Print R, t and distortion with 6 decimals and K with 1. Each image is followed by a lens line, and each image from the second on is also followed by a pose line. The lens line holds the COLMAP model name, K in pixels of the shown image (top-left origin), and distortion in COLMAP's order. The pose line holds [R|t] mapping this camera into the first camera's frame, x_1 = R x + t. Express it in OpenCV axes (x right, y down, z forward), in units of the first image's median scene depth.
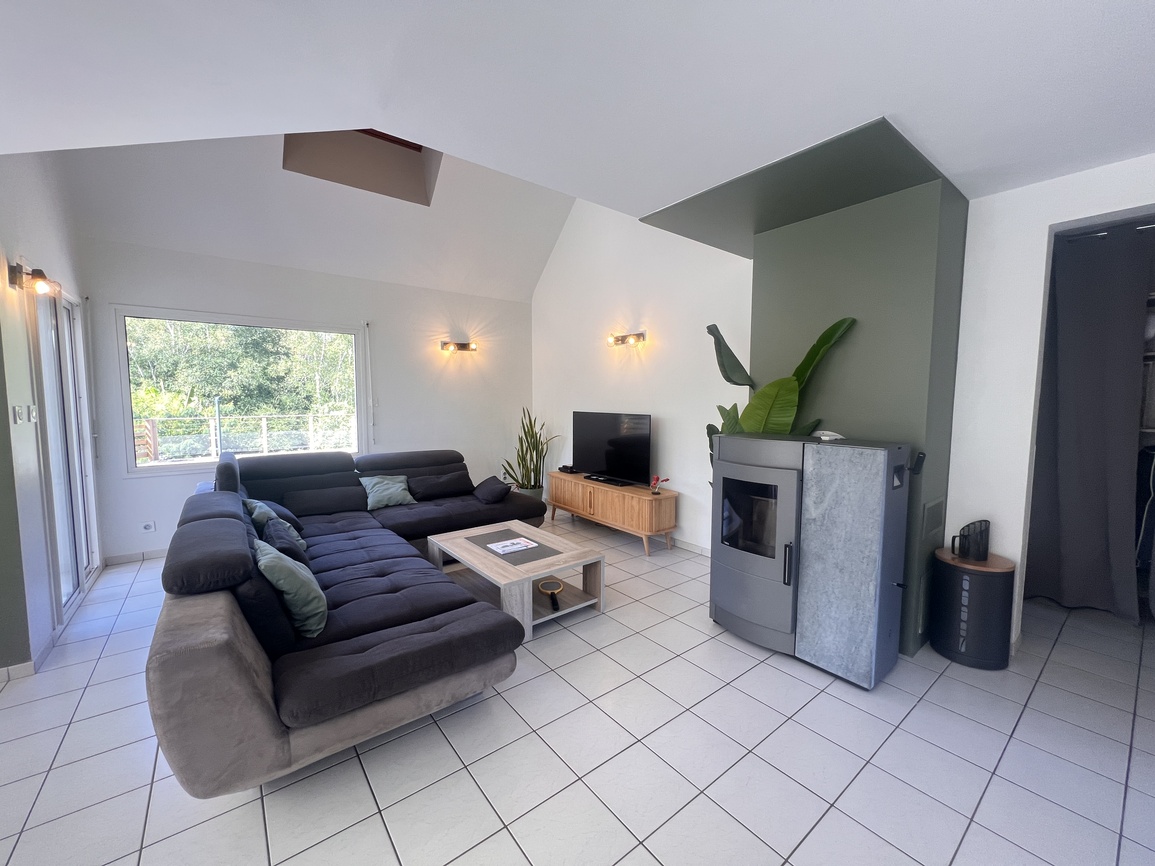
lens RADIAL K [[462.9, 0, 578.8], [0, 462.9, 431.8], [0, 0, 1]] dist [0.000161, 0.000145]
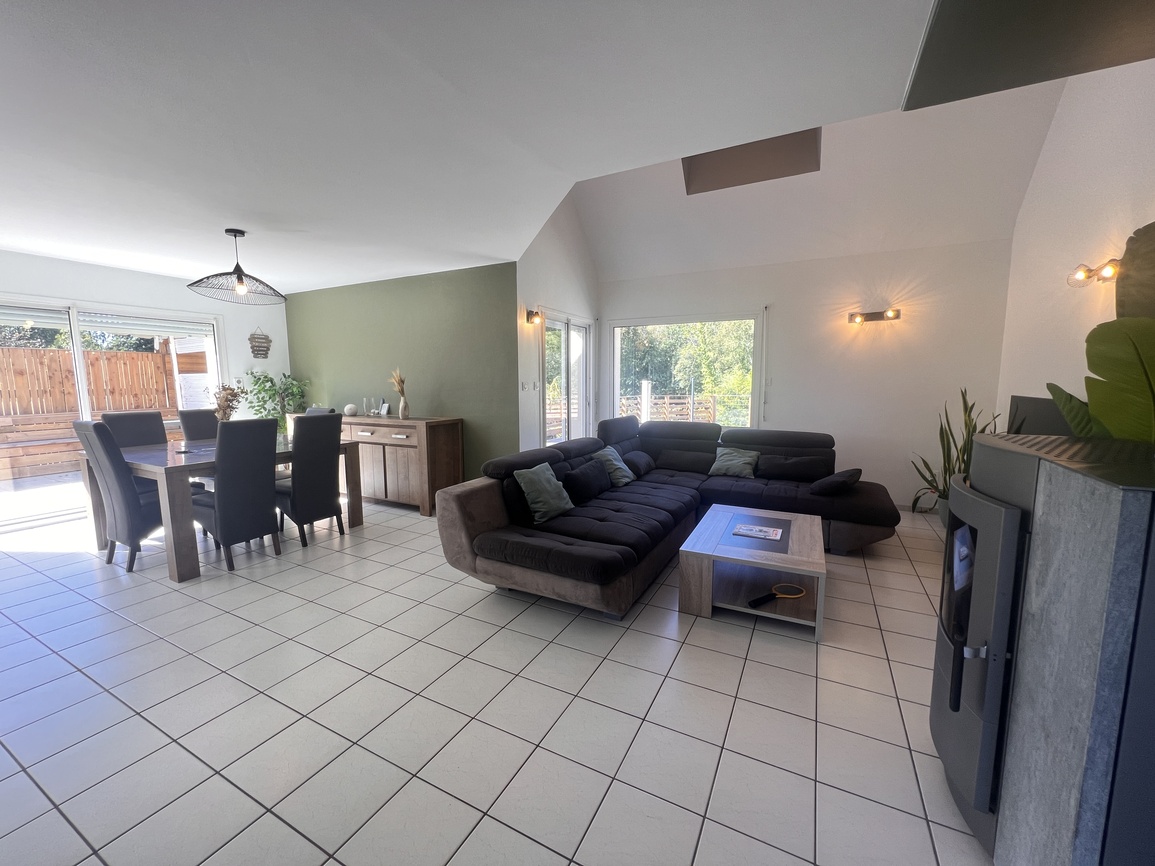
lens RADIAL K [[462.9, 0, 580.3], [0, 462.9, 435.5], [0, 0, 1]] dist [0.000161, 0.000145]
pose [[0.420294, 0.104607, -0.901338, 0.441475], [-0.063651, 0.994285, 0.085713, -0.006347], [0.905153, 0.021346, 0.424550, 0.217489]]
